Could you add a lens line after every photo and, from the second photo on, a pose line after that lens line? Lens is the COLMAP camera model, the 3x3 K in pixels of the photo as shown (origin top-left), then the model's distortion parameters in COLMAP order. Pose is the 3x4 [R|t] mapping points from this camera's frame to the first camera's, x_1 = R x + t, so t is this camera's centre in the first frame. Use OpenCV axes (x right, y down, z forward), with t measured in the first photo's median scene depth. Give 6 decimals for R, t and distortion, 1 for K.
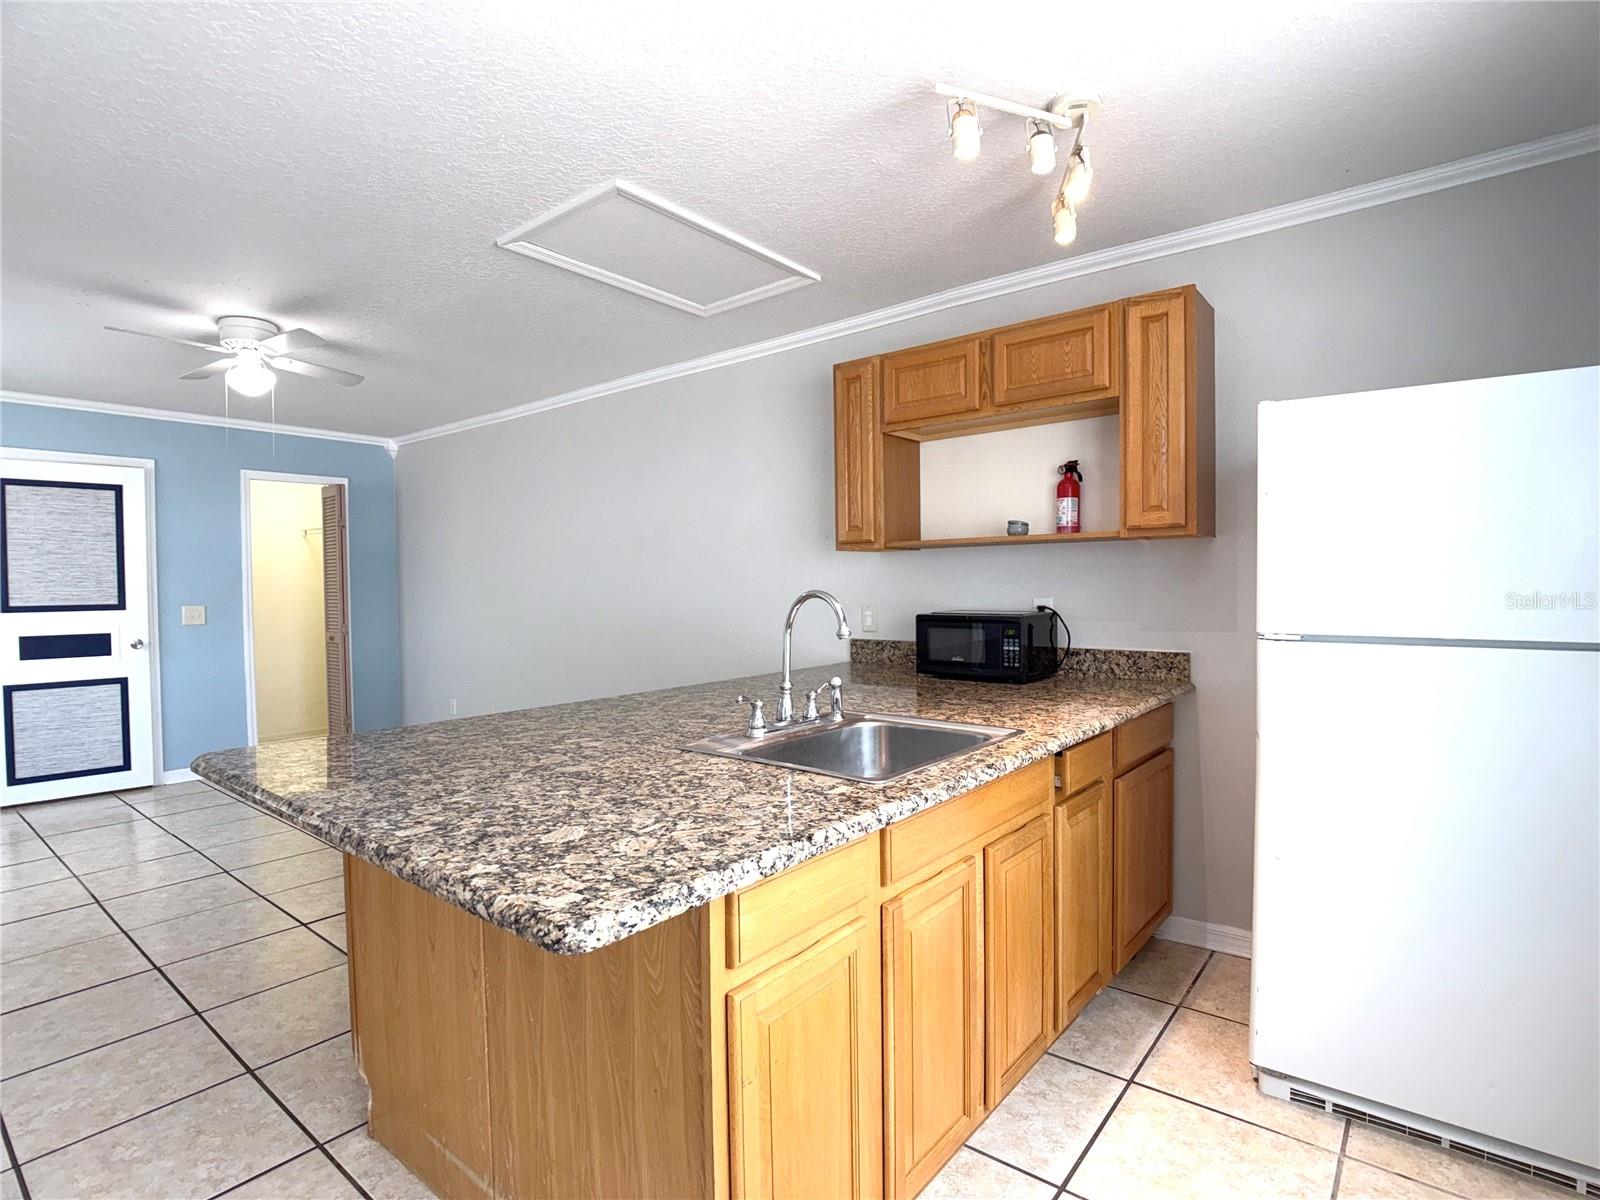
lens RADIAL K [[808.8, 0, 808.7], [0, 808.8, 601.6], [0, 0, 1]] dist [-0.016116, -0.006612]
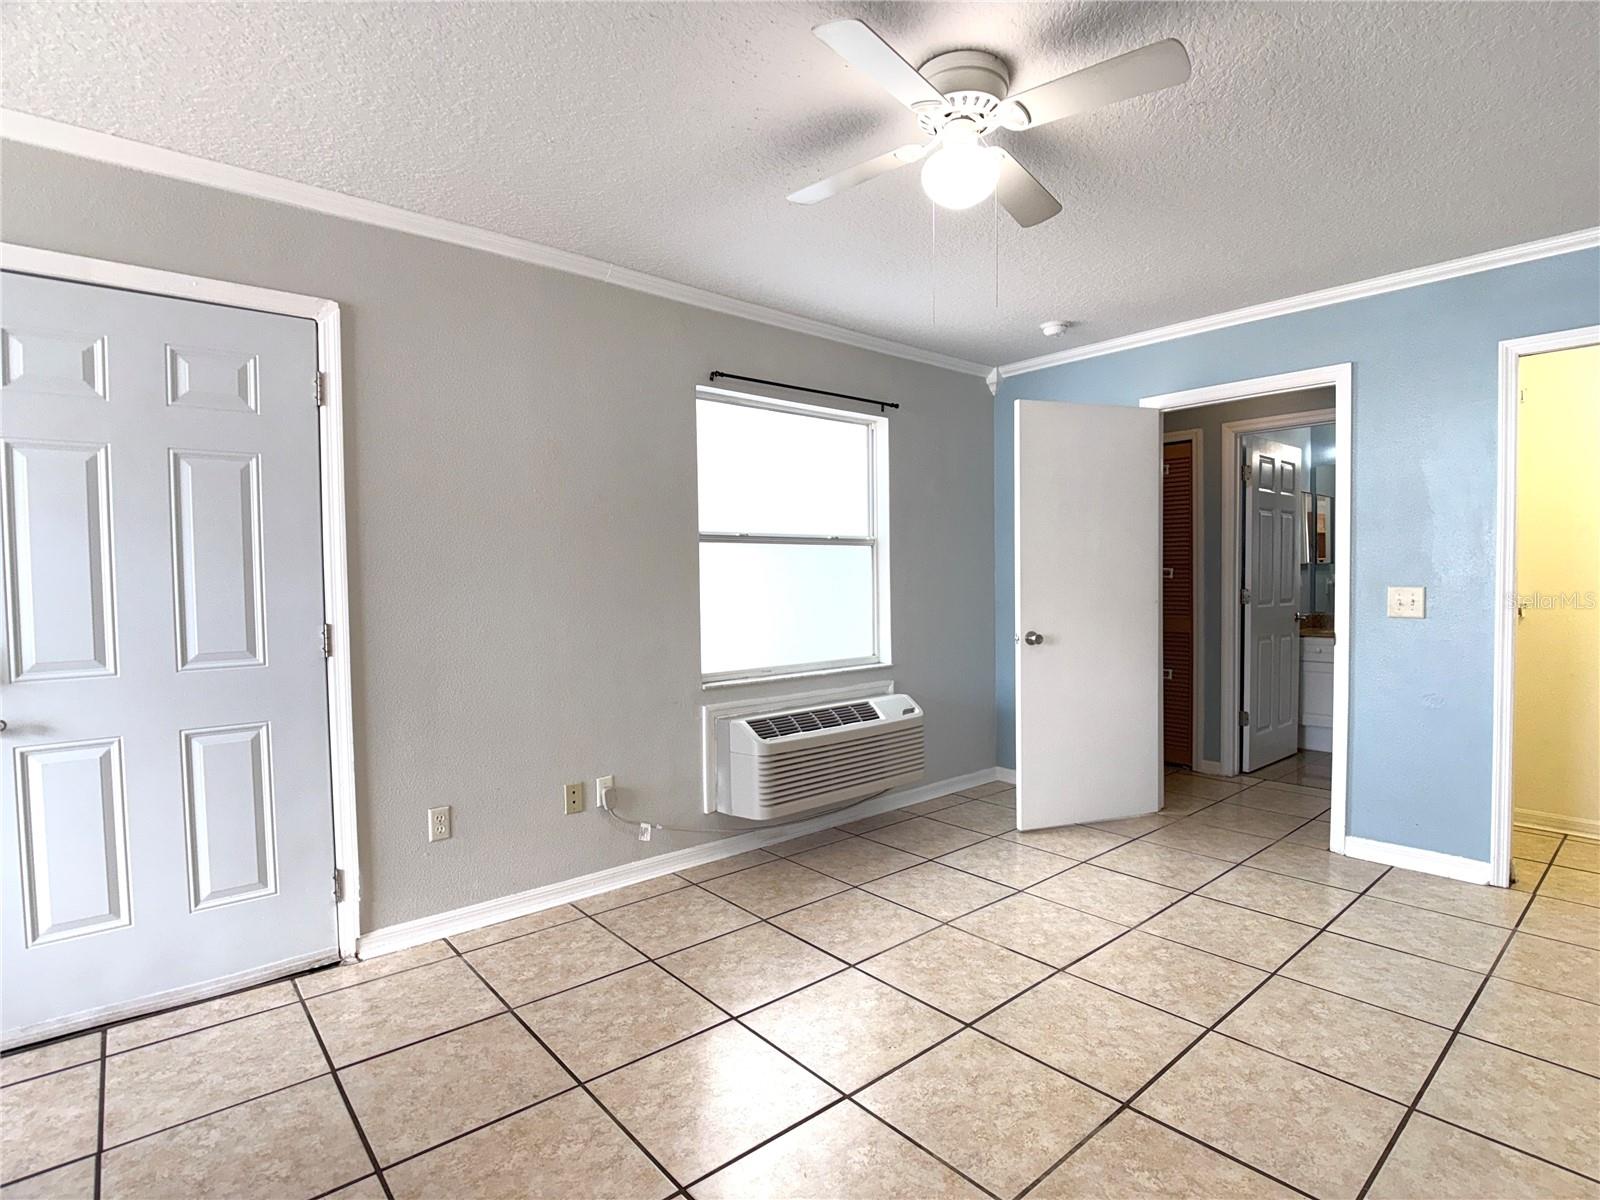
lens RADIAL K [[808.8, 0, 803.4], [0, 808.8, 600.6], [0, 0, 1]] dist [-0.016116, -0.006612]
pose [[-0.186940, 0.045649, -0.981310, -0.085038], [-0.010635, 0.998767, 0.048487, -0.009781], [0.982314, 0.019500, -0.186224, 0.708579]]
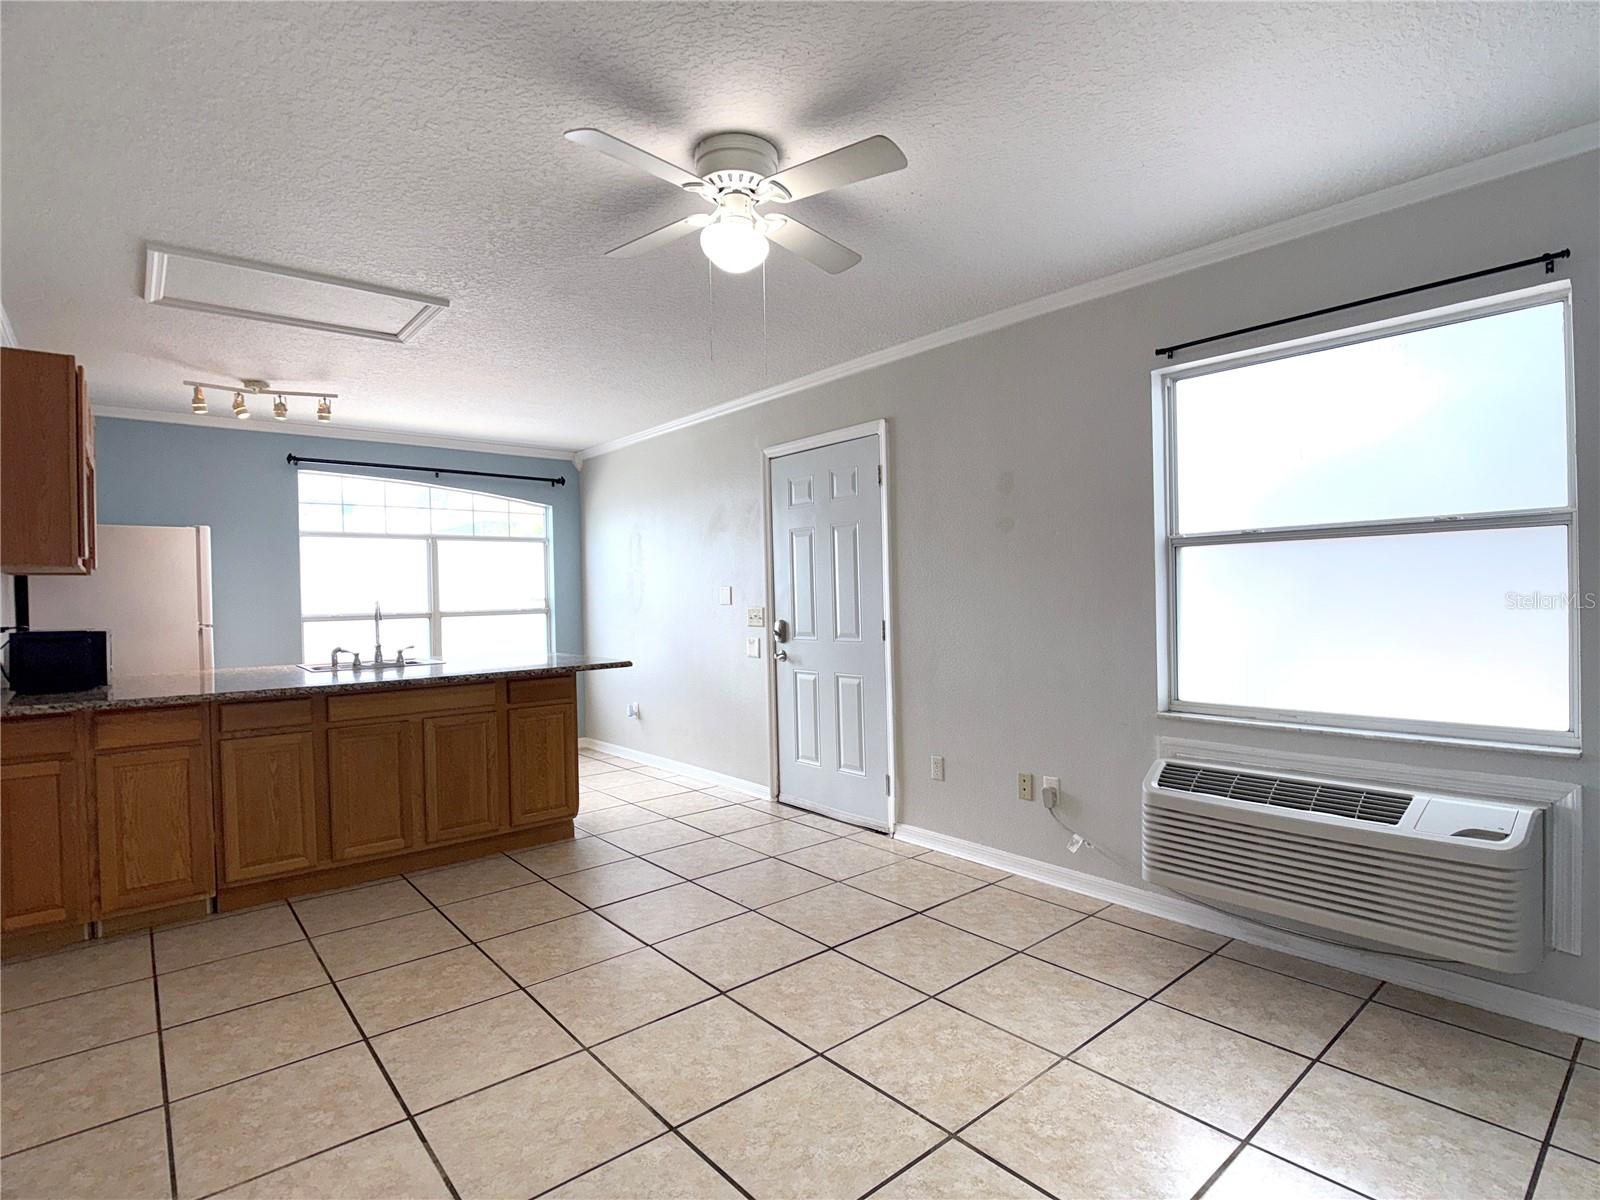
lens RADIAL K [[808.8, 0, 813.4], [0, 808.8, 604.9], [0, 0, 1]] dist [-0.016116, -0.006612]
pose [[-0.982659, 0.029694, 0.183029, -0.608786], [0.036583, 0.998739, 0.034382, -0.013335], [-0.181778, 0.040482, -0.982506, 1.137427]]
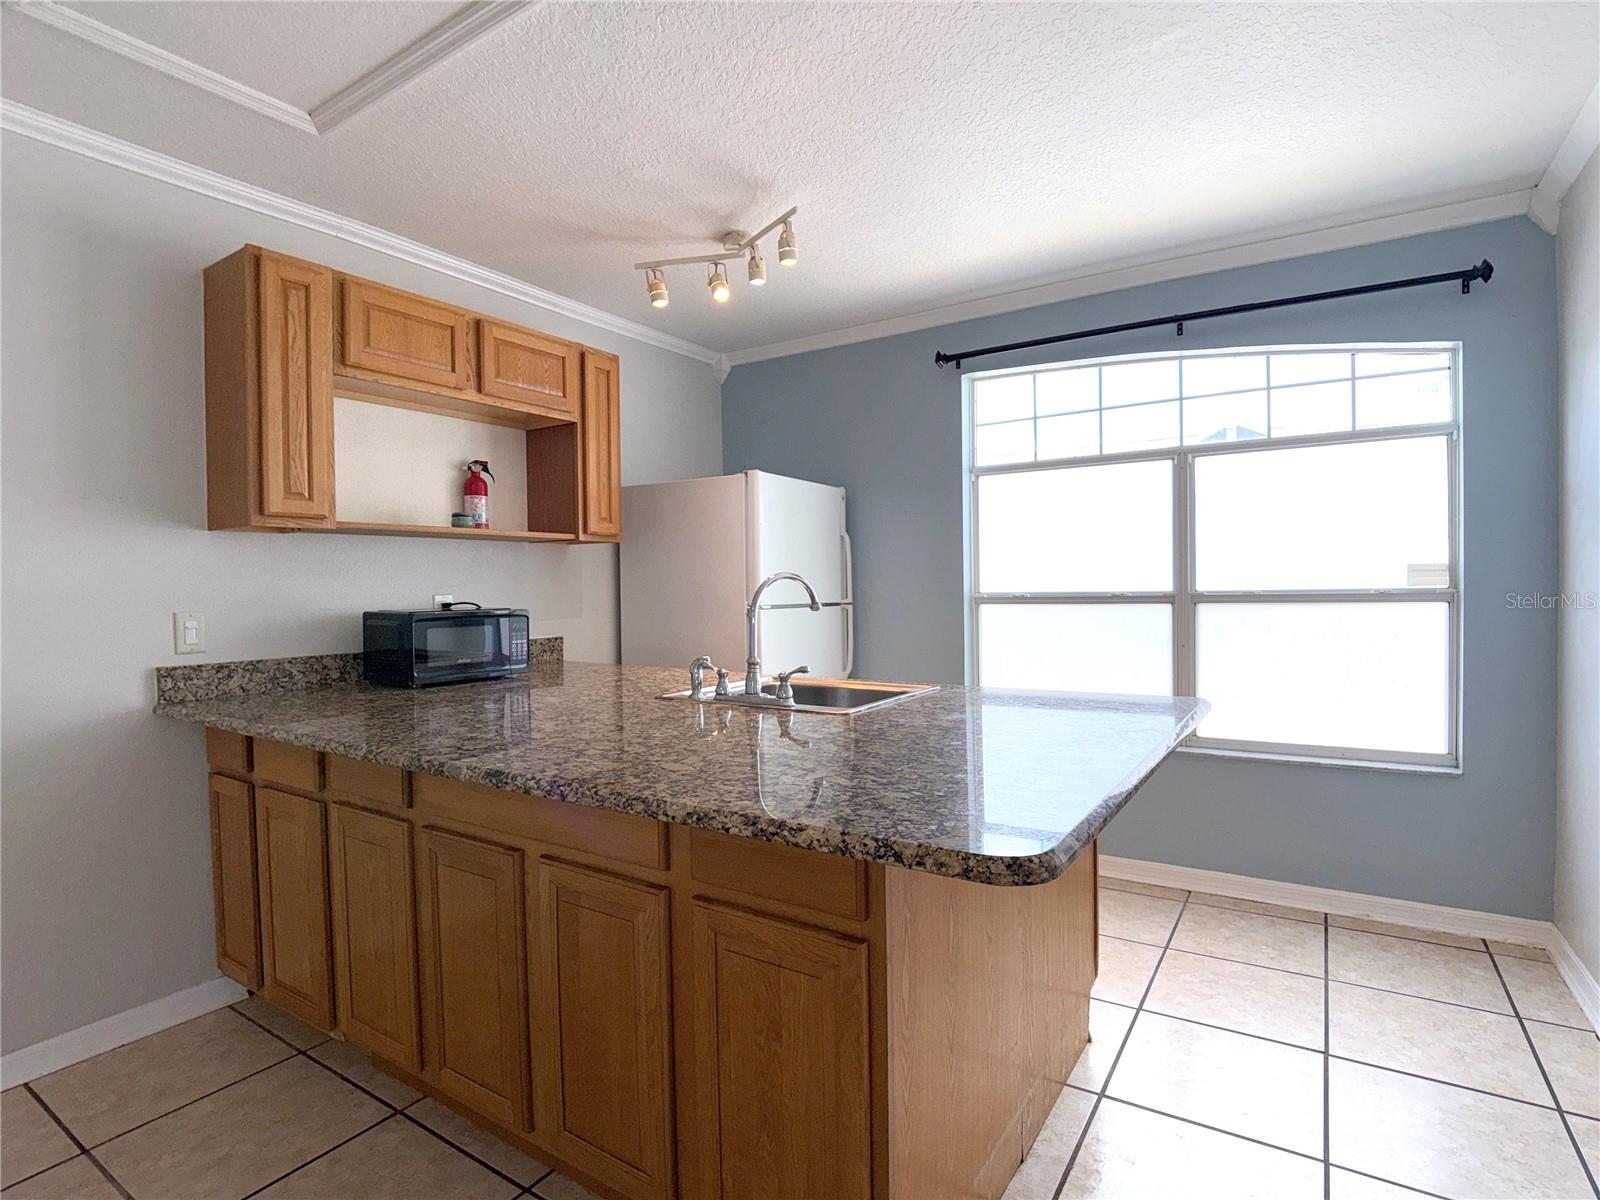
lens RADIAL K [[808.8, 0, 804.5], [0, 808.8, 603.6], [0, 0, 1]] dist [-0.016116, -0.006612]
pose [[-0.100830, -0.010738, 0.994846, -0.440358], [0.039395, 0.999114, 0.014777, 0.005289], [-0.994123, 0.040682, -0.100318, 0.415758]]
